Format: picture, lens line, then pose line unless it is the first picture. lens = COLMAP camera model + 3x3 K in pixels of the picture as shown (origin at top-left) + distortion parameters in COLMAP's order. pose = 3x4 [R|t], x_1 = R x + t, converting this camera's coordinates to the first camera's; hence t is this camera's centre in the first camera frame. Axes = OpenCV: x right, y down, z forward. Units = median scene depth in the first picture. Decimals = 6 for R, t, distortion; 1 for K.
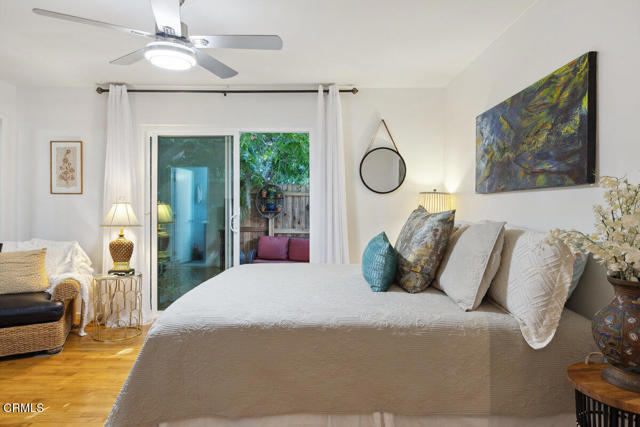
lens RADIAL K [[388.2, 0, 317.4], [0, 388.2, 208.1], [0, 0, 1]] dist [0.001390, 0.000859]
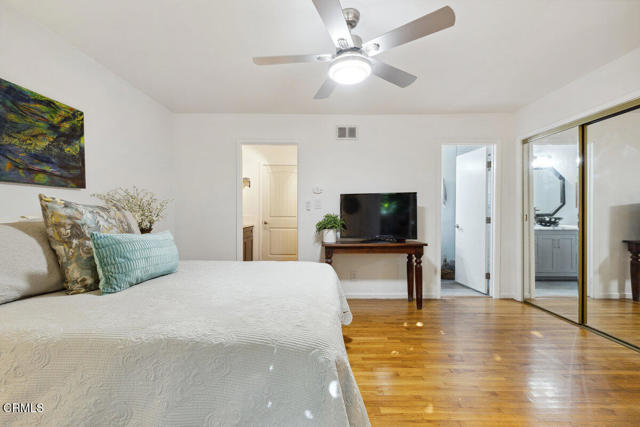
lens RADIAL K [[279.5, 0, 318.8], [0, 279.5, 215.2], [0, 0, 1]] dist [0.000541, 0.000734]
pose [[-0.999987, -0.000412, -0.005058, -0.153259], [-0.000518, 0.999783, 0.020837, 0.013246], [0.005048, 0.020839, -0.999770, 1.004739]]
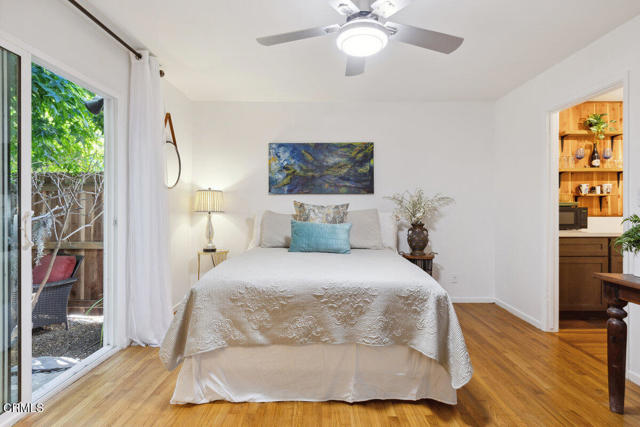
lens RADIAL K [[321.9, 0, 318.2], [0, 321.9, 207.3], [0, 0, 1]] dist [-0.005591, -0.000613]
pose [[-0.015701, -0.000201, 0.999877, -0.638152], [0.004973, 0.999988, 0.000279, 0.011817], [-0.999864, 0.004977, -0.015700, 0.623311]]
